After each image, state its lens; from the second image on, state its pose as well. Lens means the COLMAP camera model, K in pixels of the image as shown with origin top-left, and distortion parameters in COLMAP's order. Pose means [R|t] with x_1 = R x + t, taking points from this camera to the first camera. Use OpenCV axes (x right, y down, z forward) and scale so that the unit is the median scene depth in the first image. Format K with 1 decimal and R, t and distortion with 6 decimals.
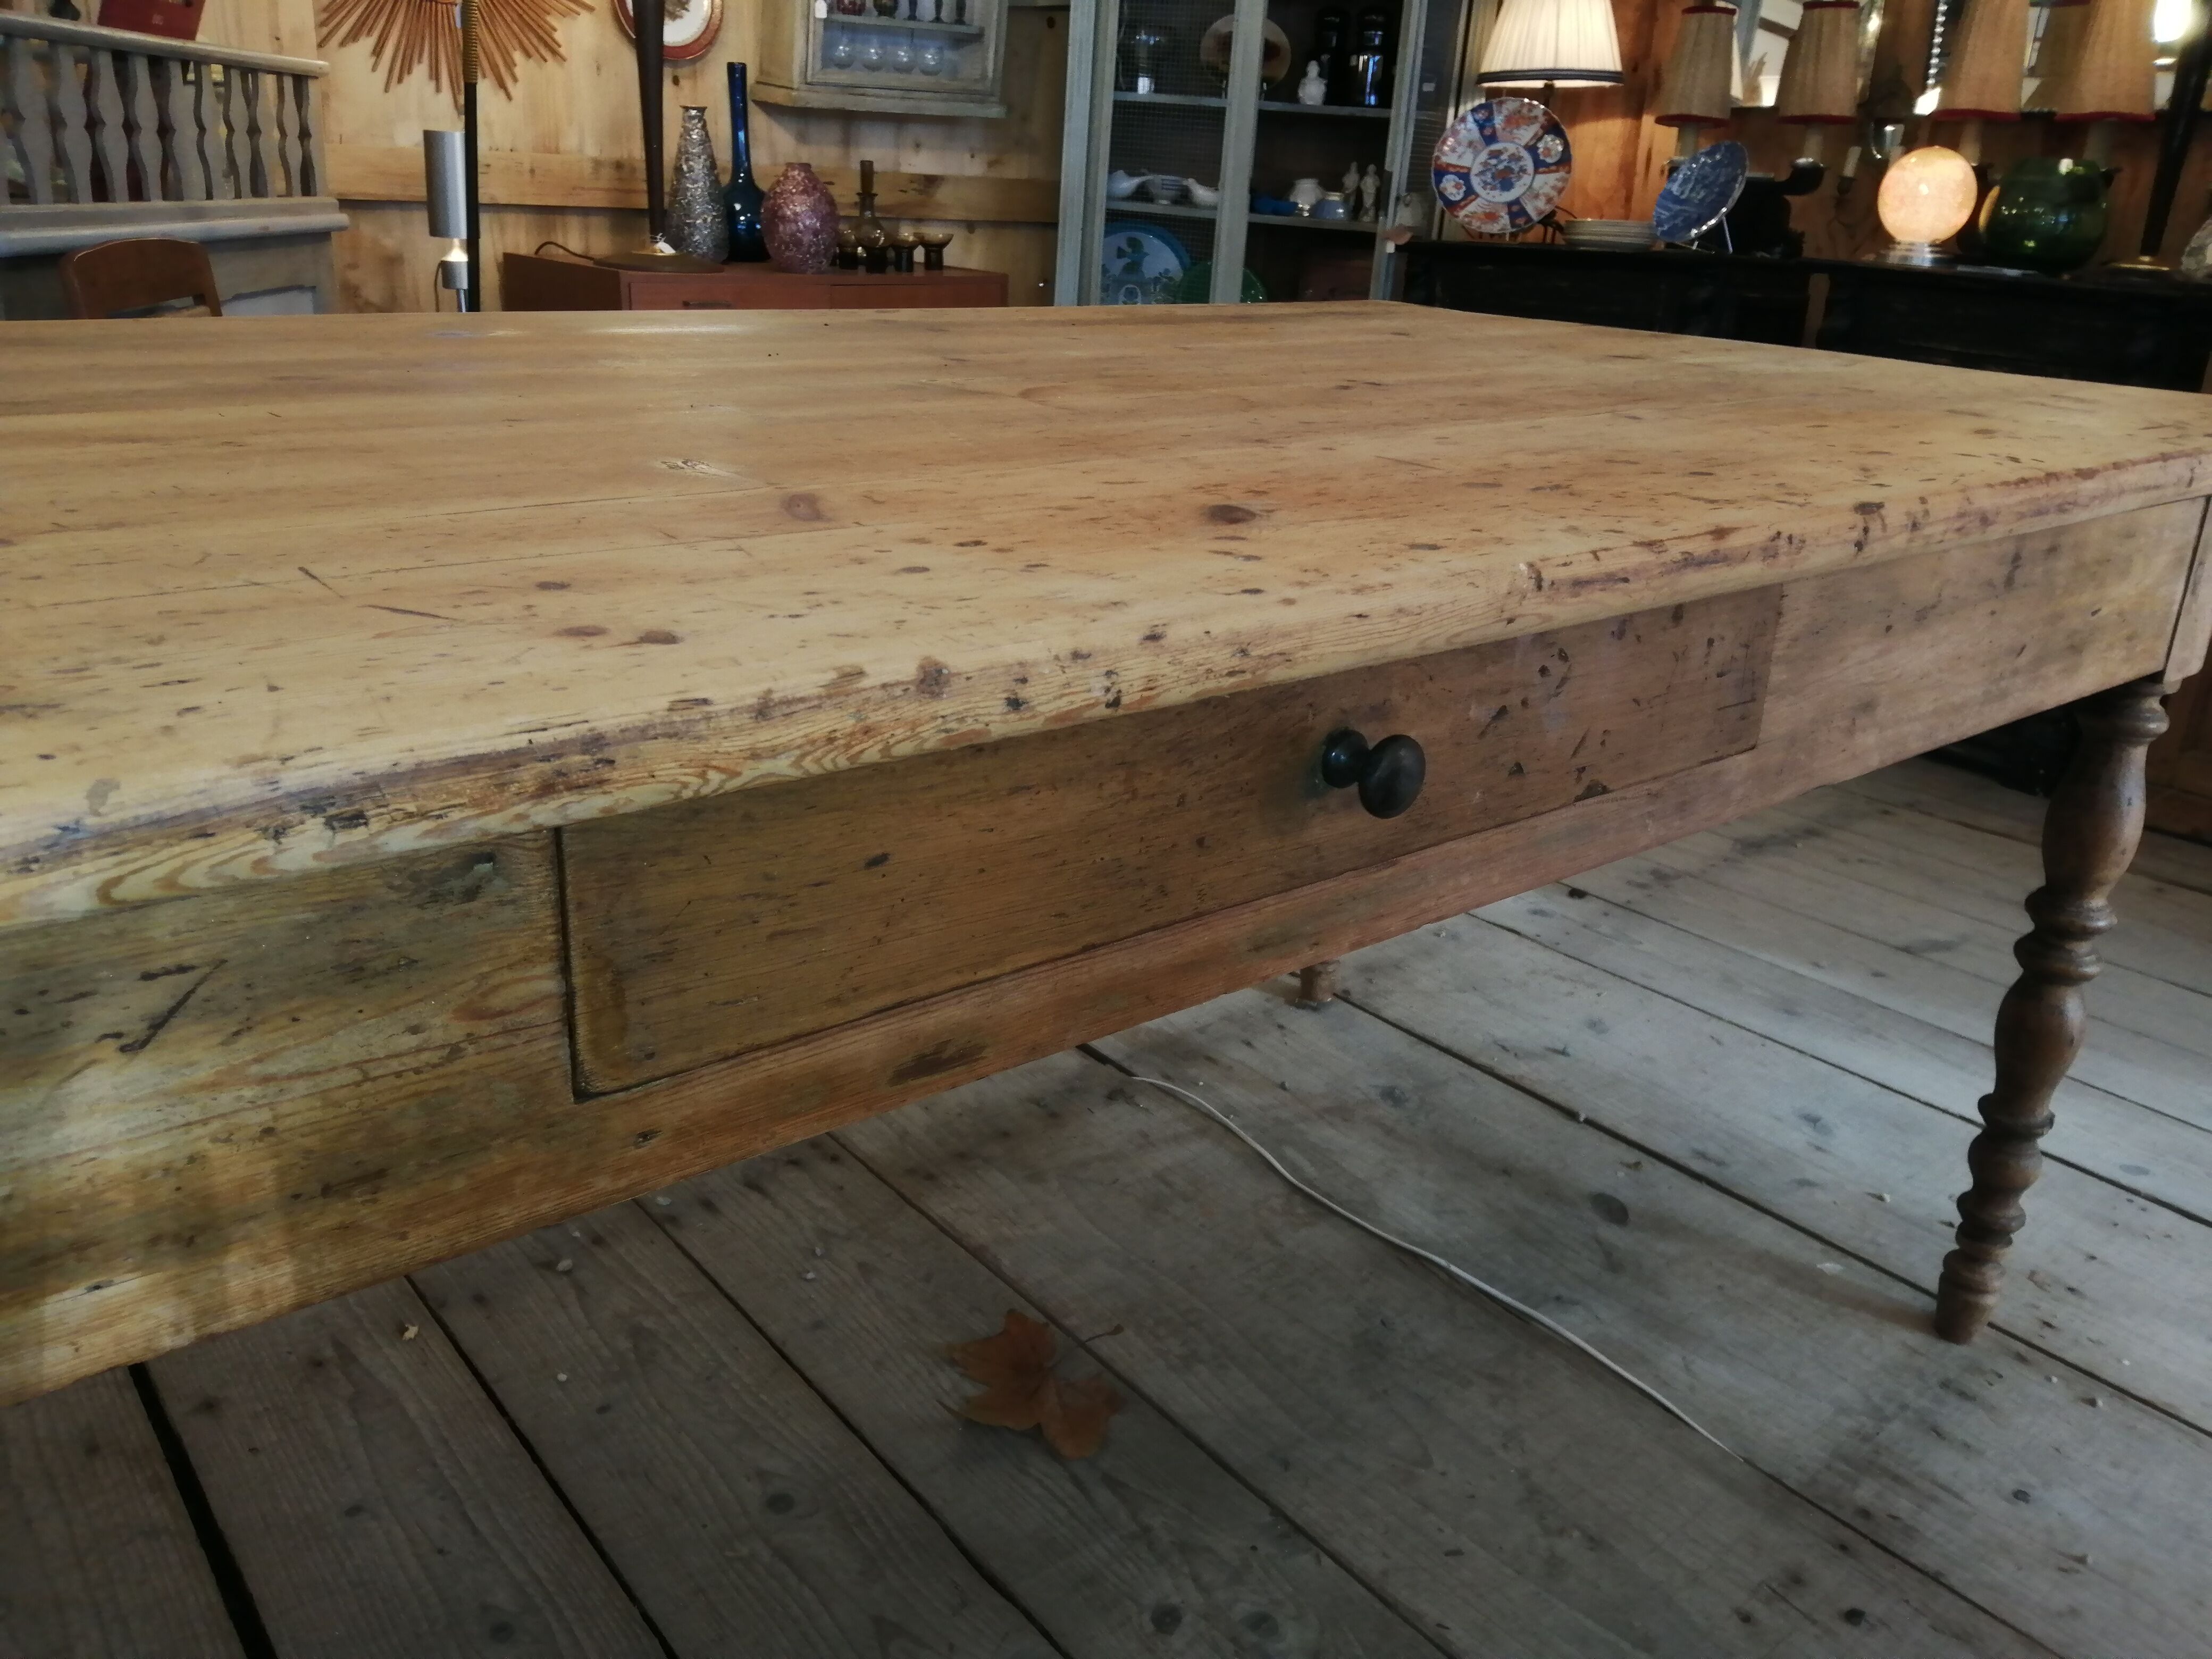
lens RADIAL K [[1734.9, 0, 1113.2], [0, 1734.9, 831.7], [0, 0, 1]] dist [0.080752, -0.123916]
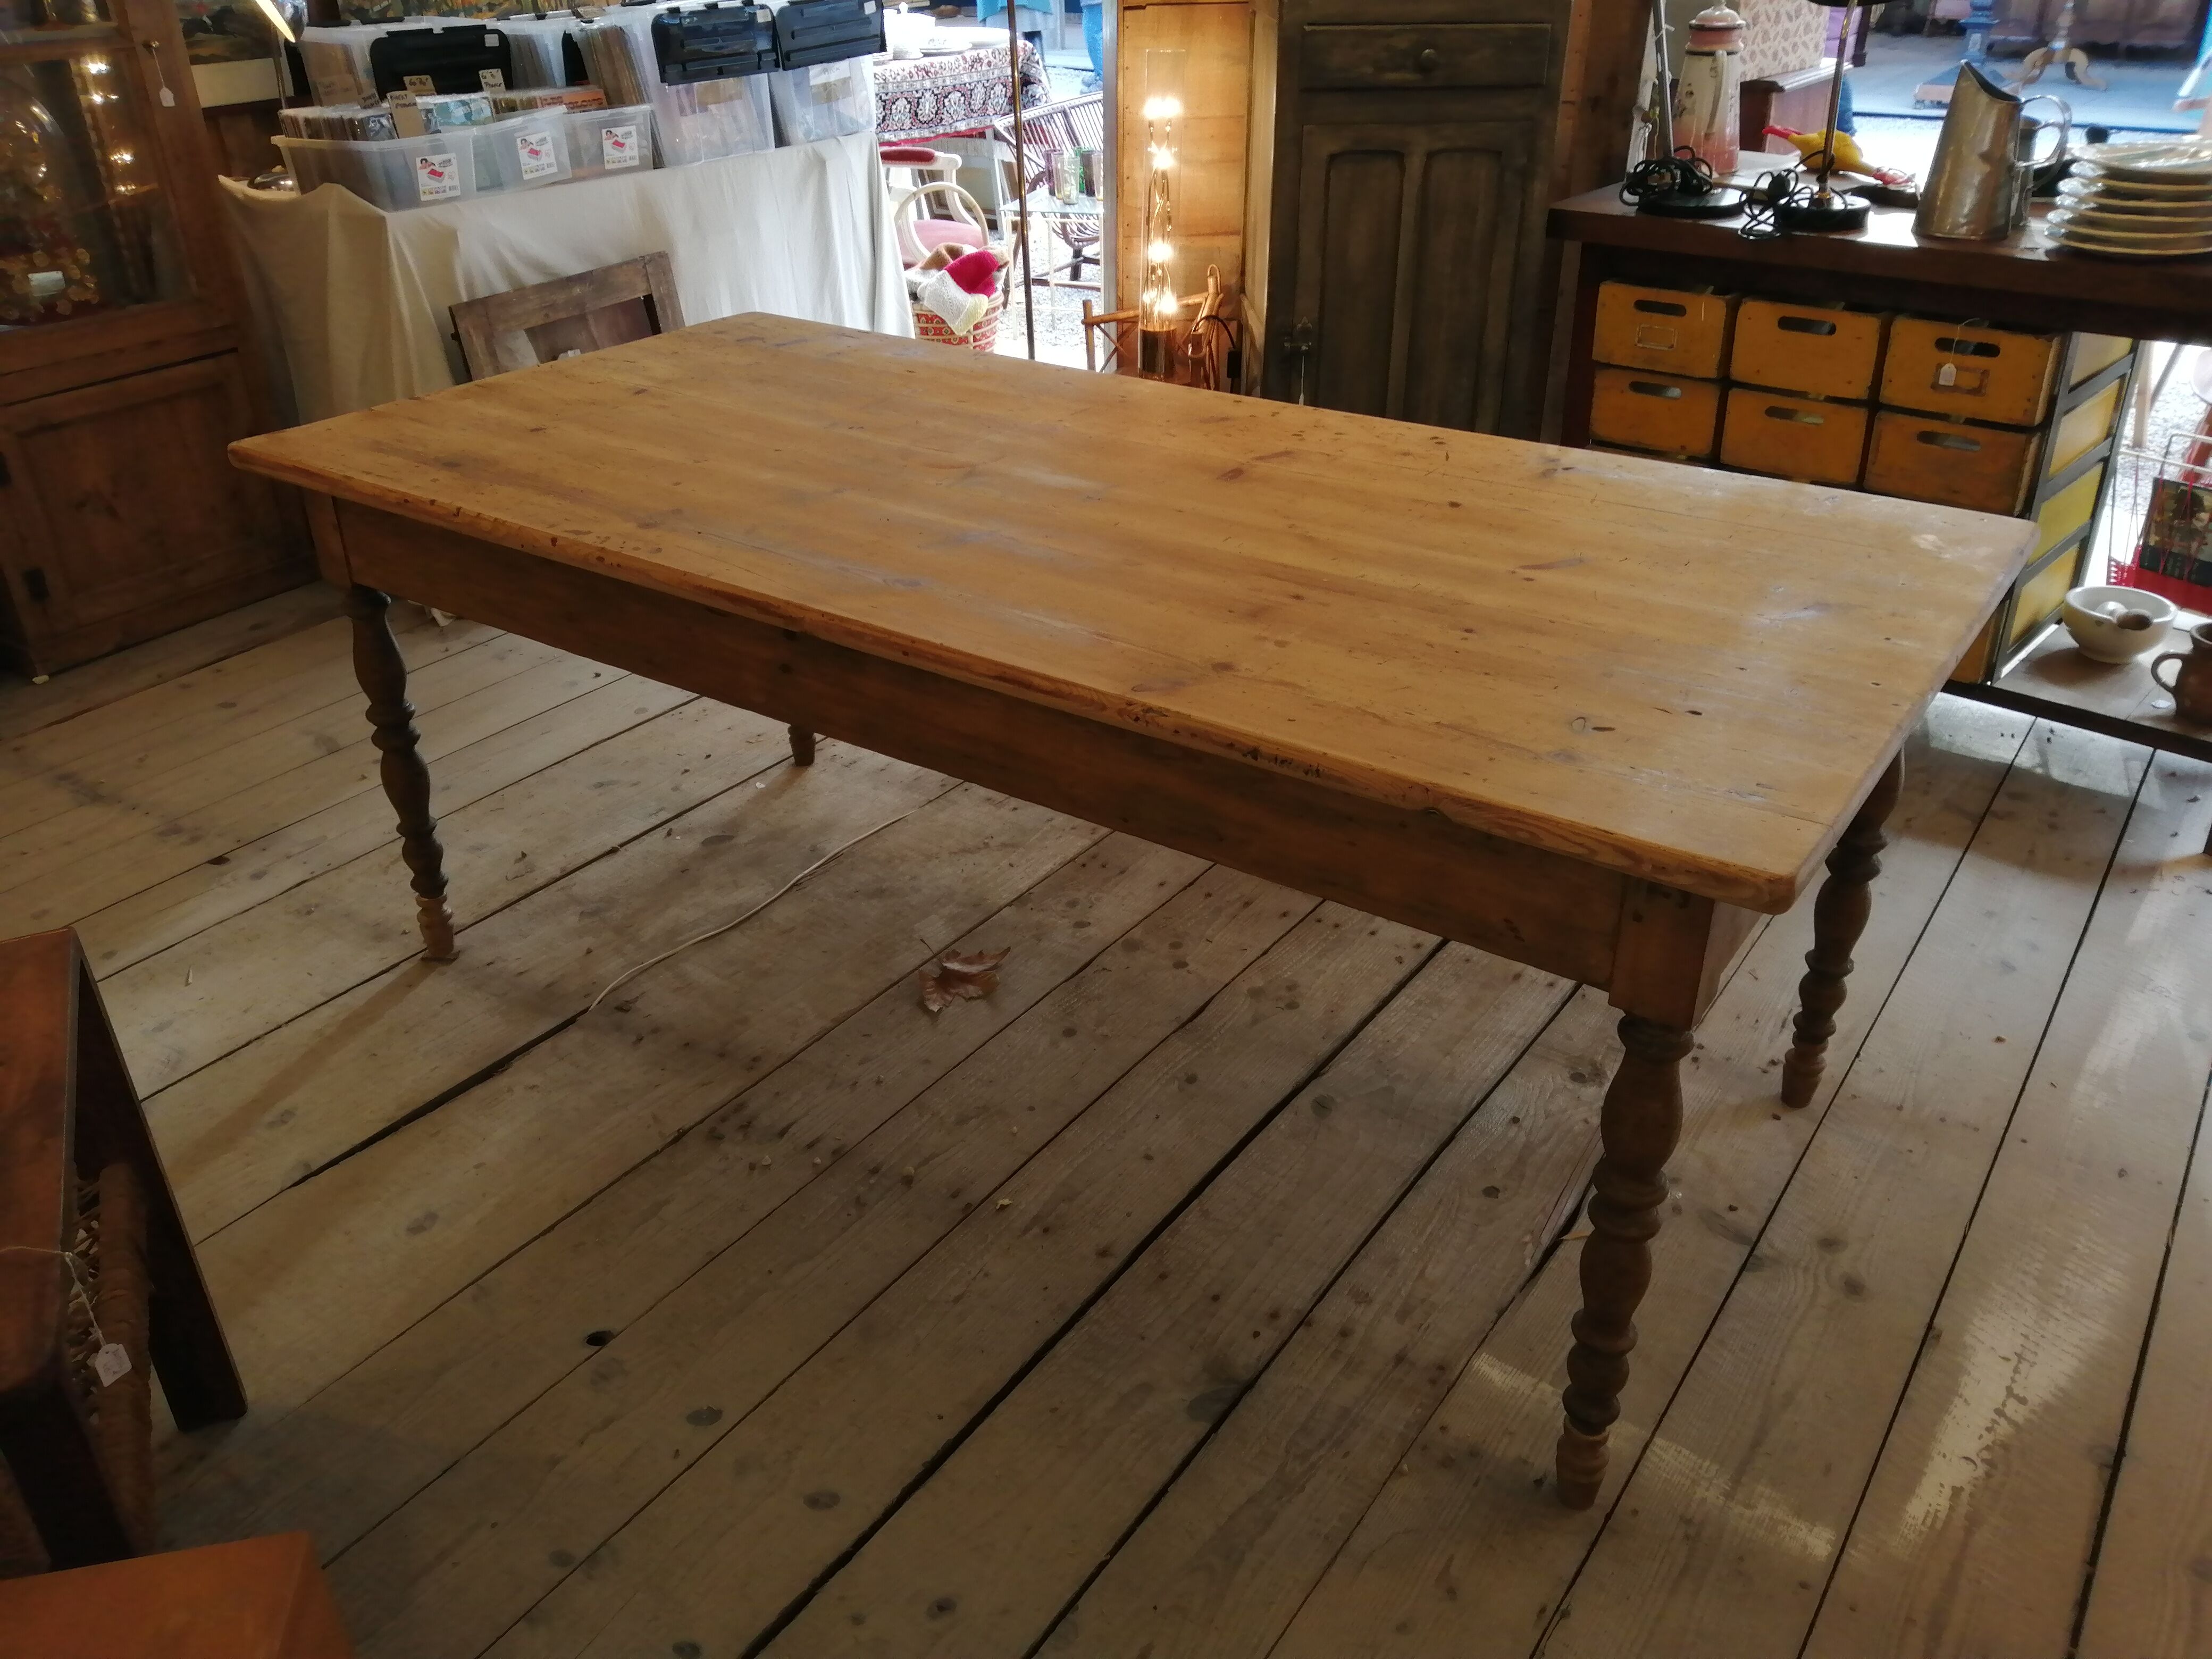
lens RADIAL K [[1734.9, 0, 1105.2], [0, 1734.9, 821.6], [0, 0, 1]] dist [0.080752, -0.123916]
pose [[-0.276256, -0.495457, 0.823532, -1.643824], [0.340587, 0.750800, 0.565951, -0.858270], [-0.898712, 0.436831, -0.038667, 0.919262]]
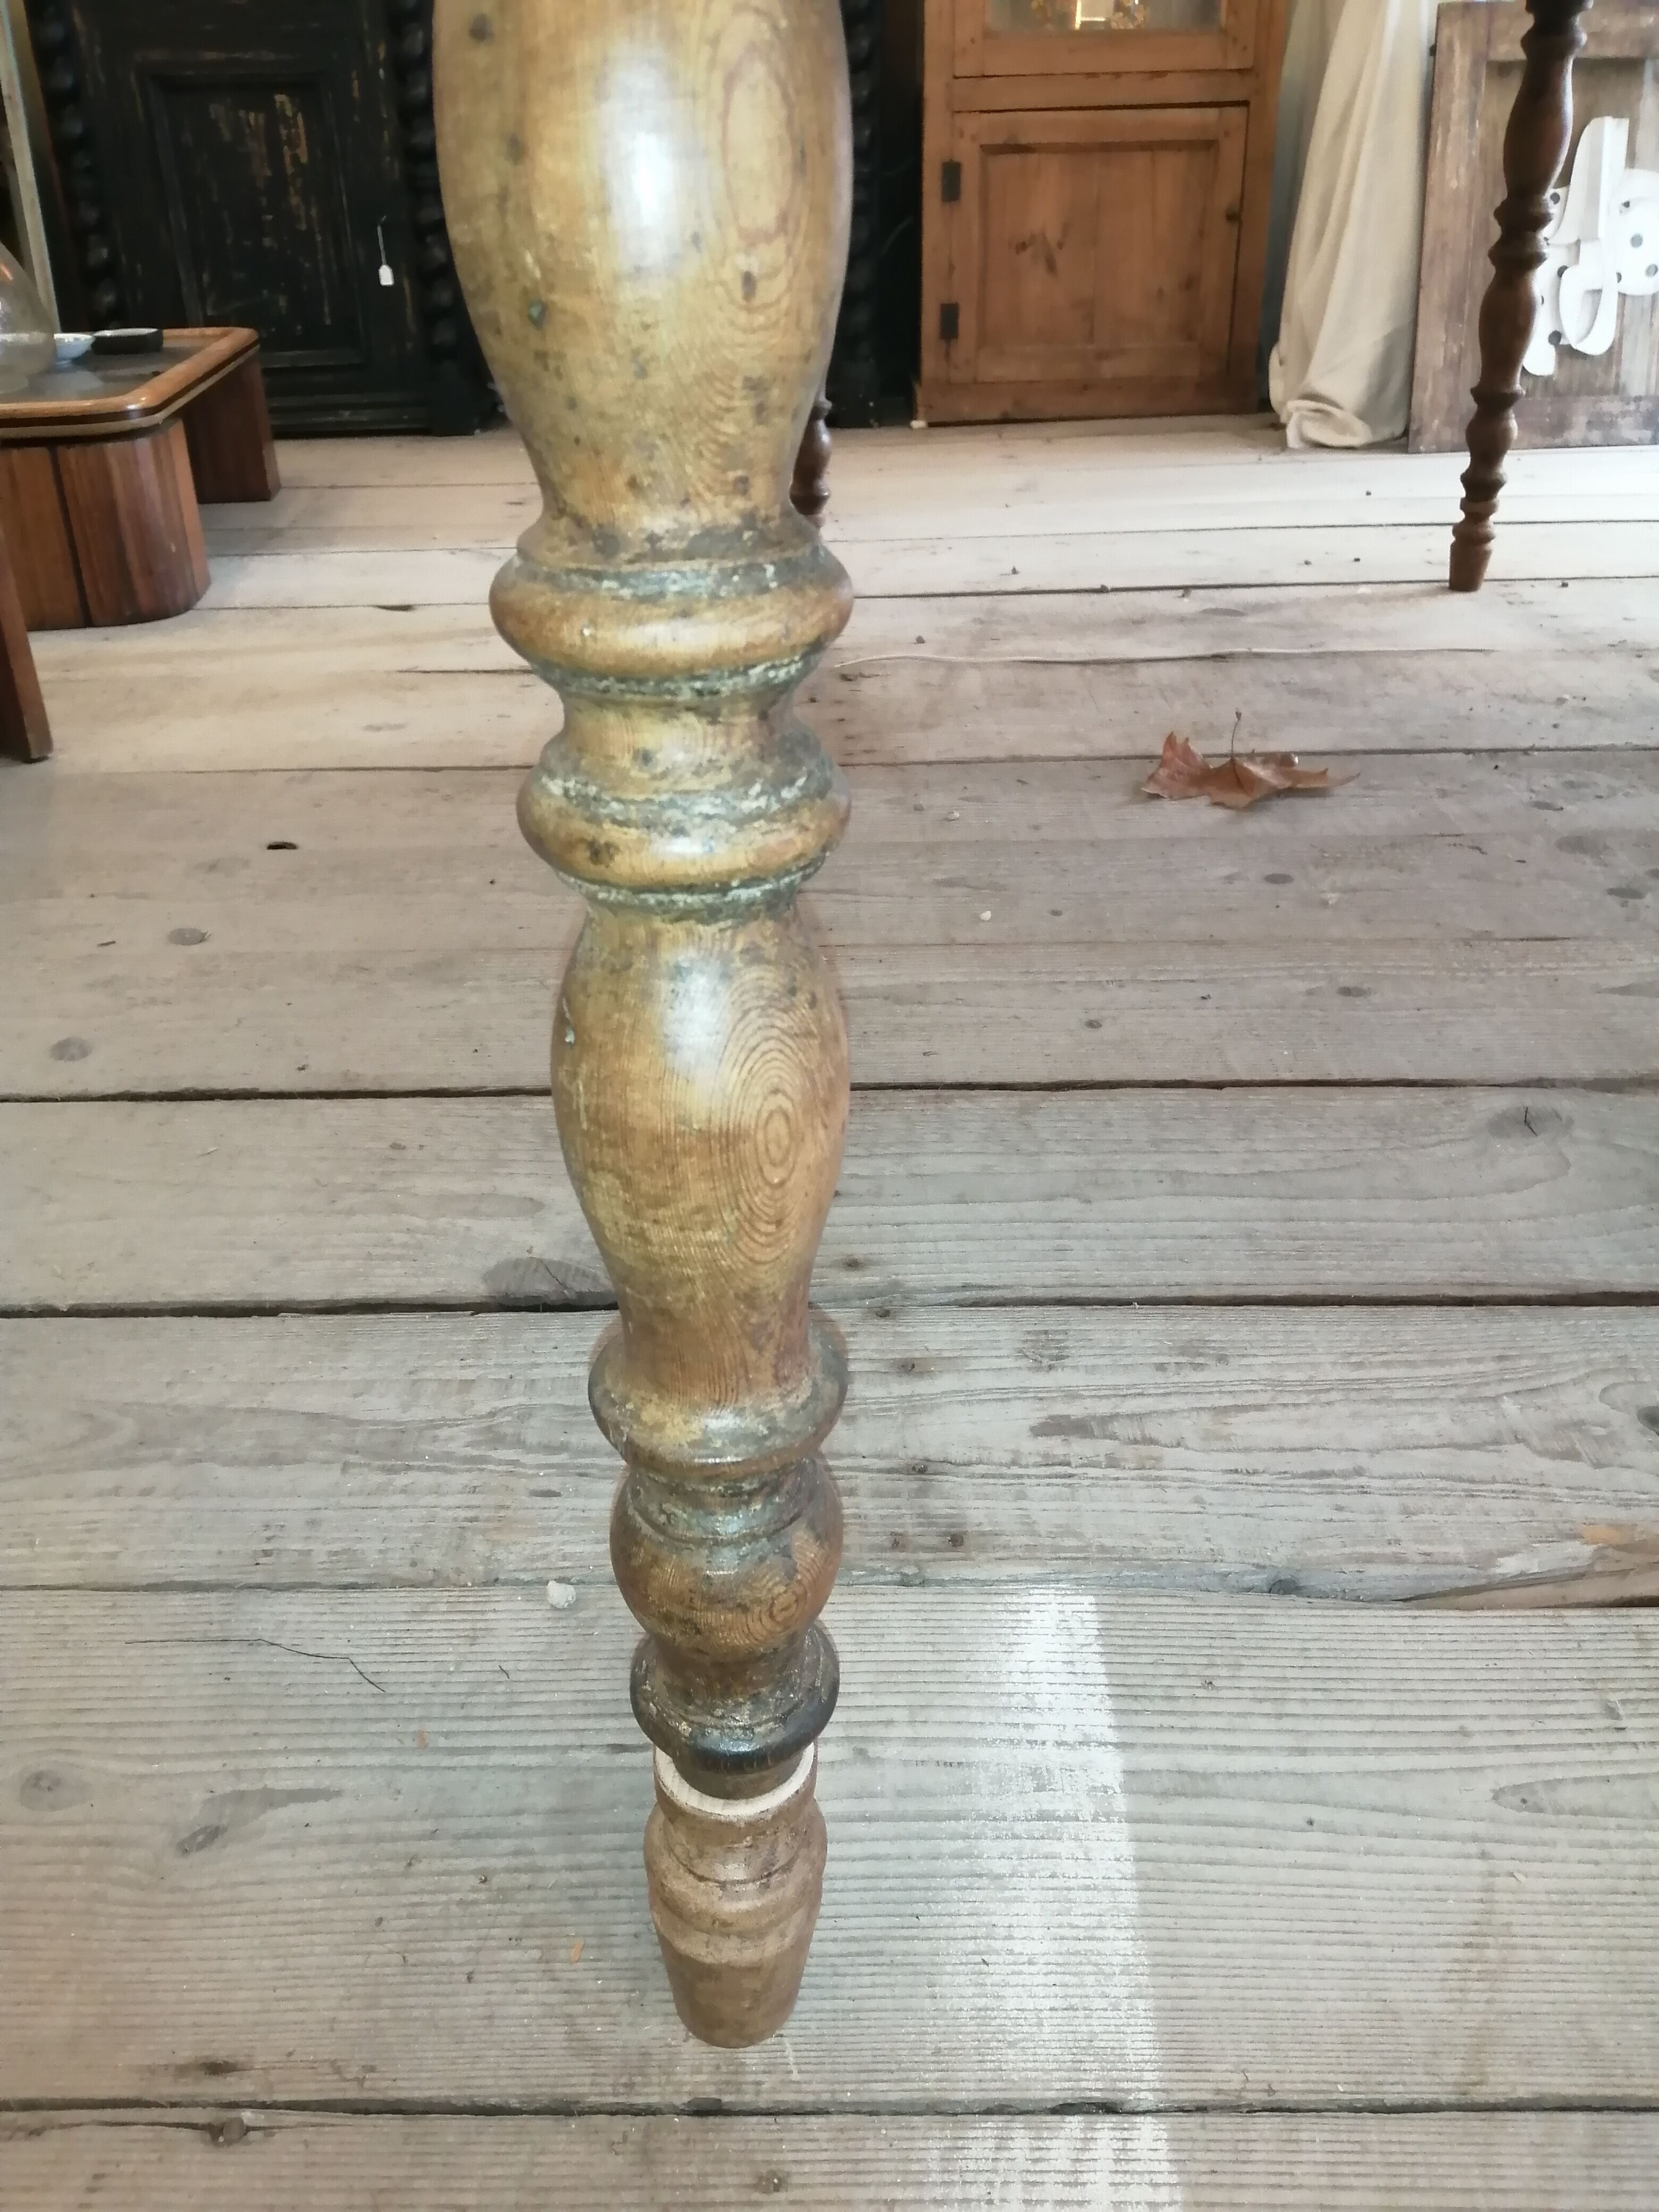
lens RADIAL K [[1734.9, 0, 824.3], [0, 1734.9, 1108.7], [0, 0, 1]] dist [0.080752, -0.123916]
pose [[0.633416, -0.415887, 0.652550, -1.047983], [0.313138, 0.908923, 0.275324, 0.141060], [-0.707622, 0.029943, 0.705957, 0.469880]]
